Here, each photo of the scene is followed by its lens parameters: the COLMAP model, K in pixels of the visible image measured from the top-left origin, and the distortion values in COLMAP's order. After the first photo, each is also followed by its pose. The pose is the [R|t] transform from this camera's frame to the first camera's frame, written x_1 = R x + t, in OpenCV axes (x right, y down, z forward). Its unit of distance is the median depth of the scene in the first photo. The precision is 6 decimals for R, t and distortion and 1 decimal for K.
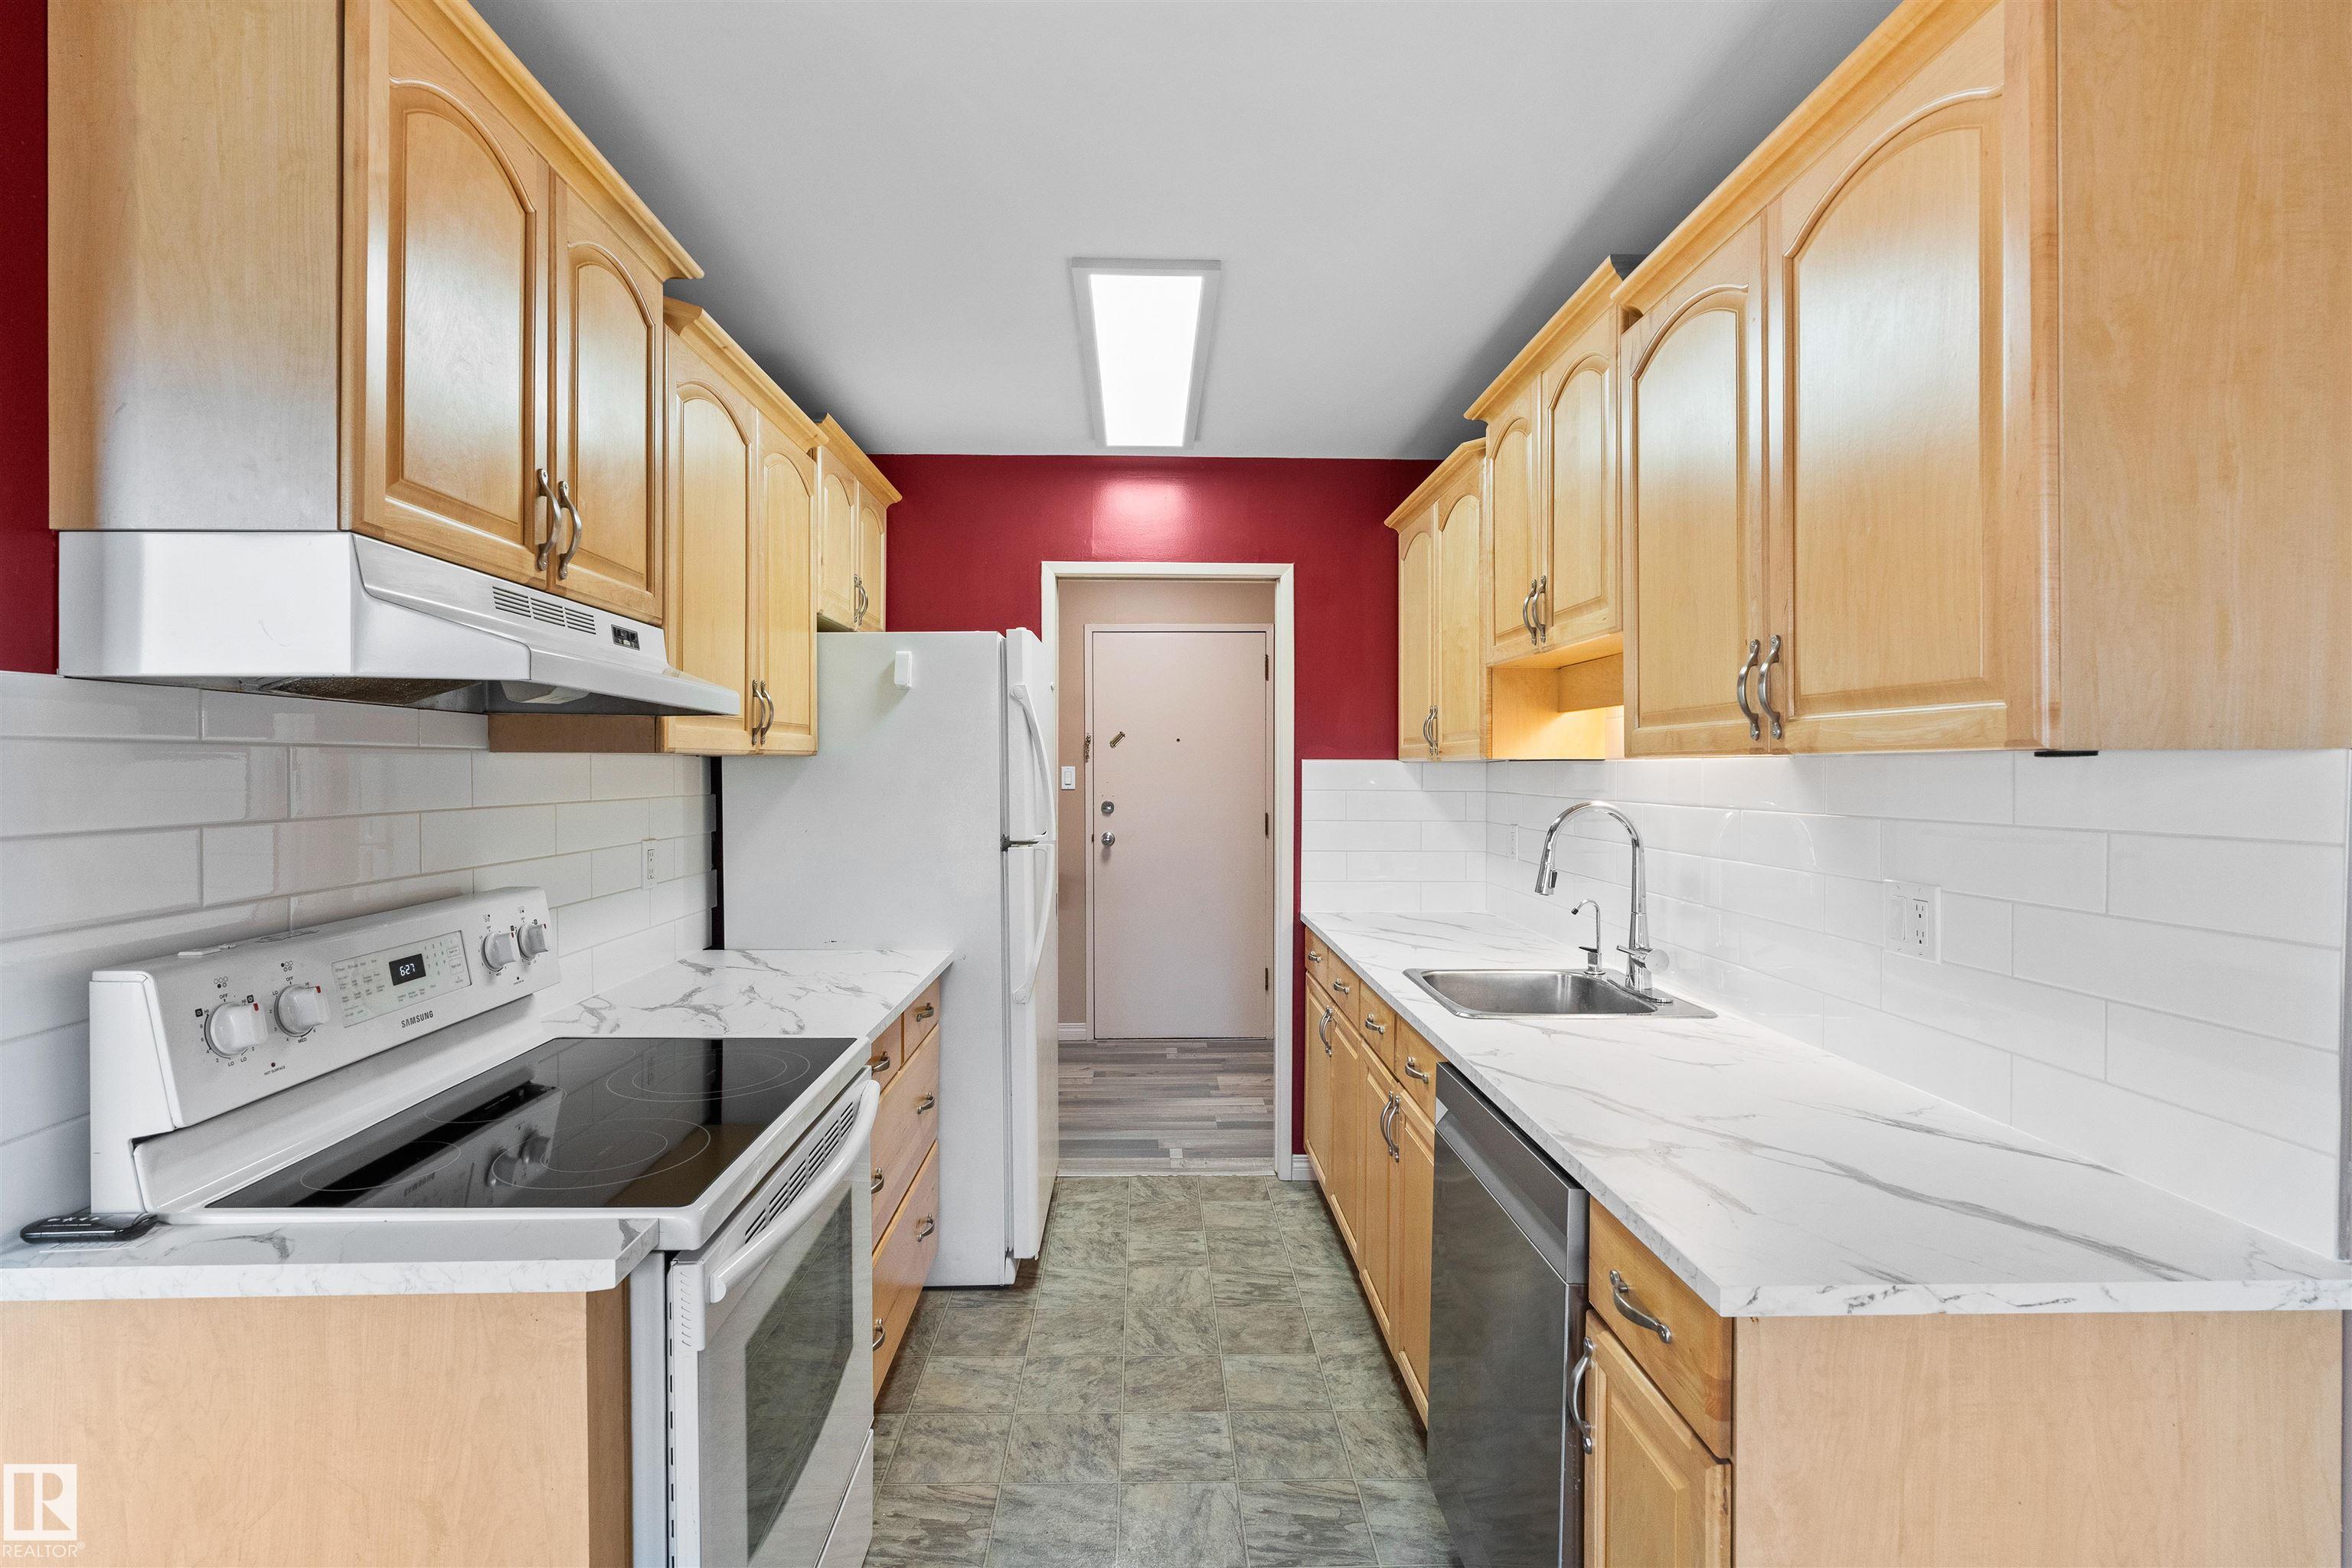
lens RADIAL K [[1089.1, 0, 1170.8], [0, 1089.1, 780.2], [0, 0, 1]] dist [-0.004525, -0.000343]
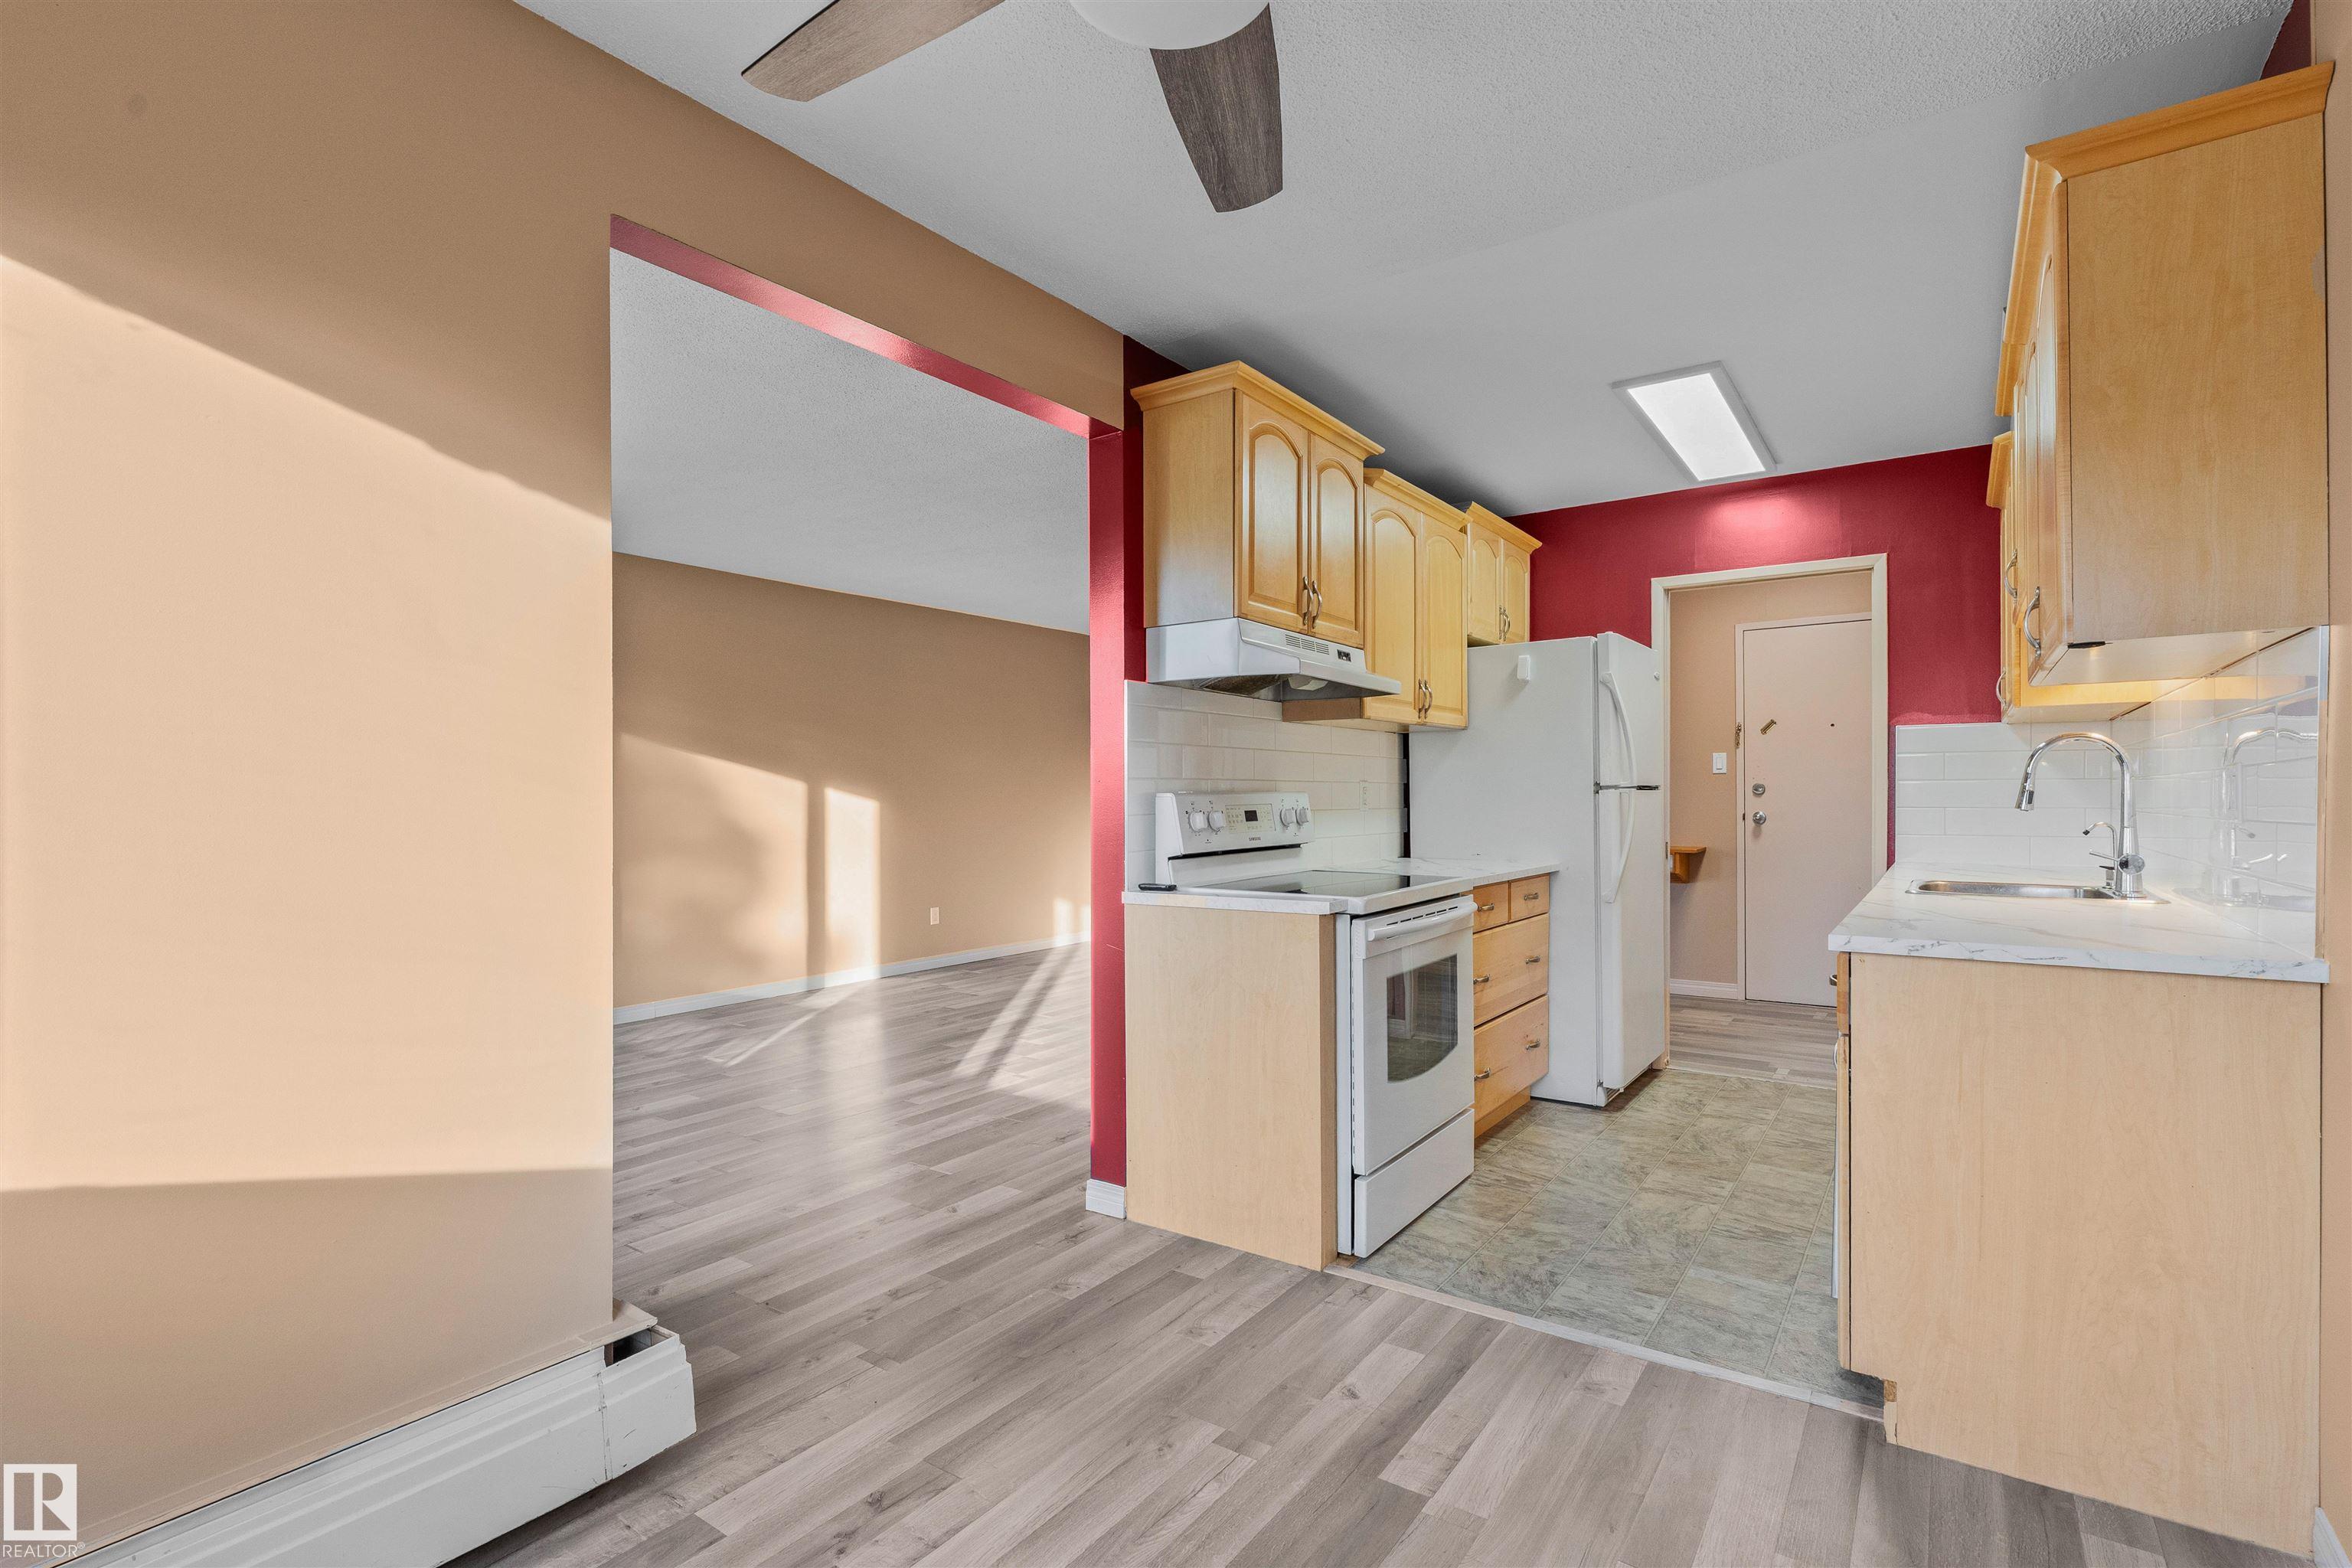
lens RADIAL K [[1098.0, 0, 1185.6], [0, 1098.0, 806.1], [0, 0, 1]] dist [-0.003568, -0.000251]
pose [[0.802082, -0.000246, -0.597213, 0.299377], [-0.000880, 0.999998, -0.001595, 0.095640], [0.597213, 0.001805, 0.802081, -0.499321]]
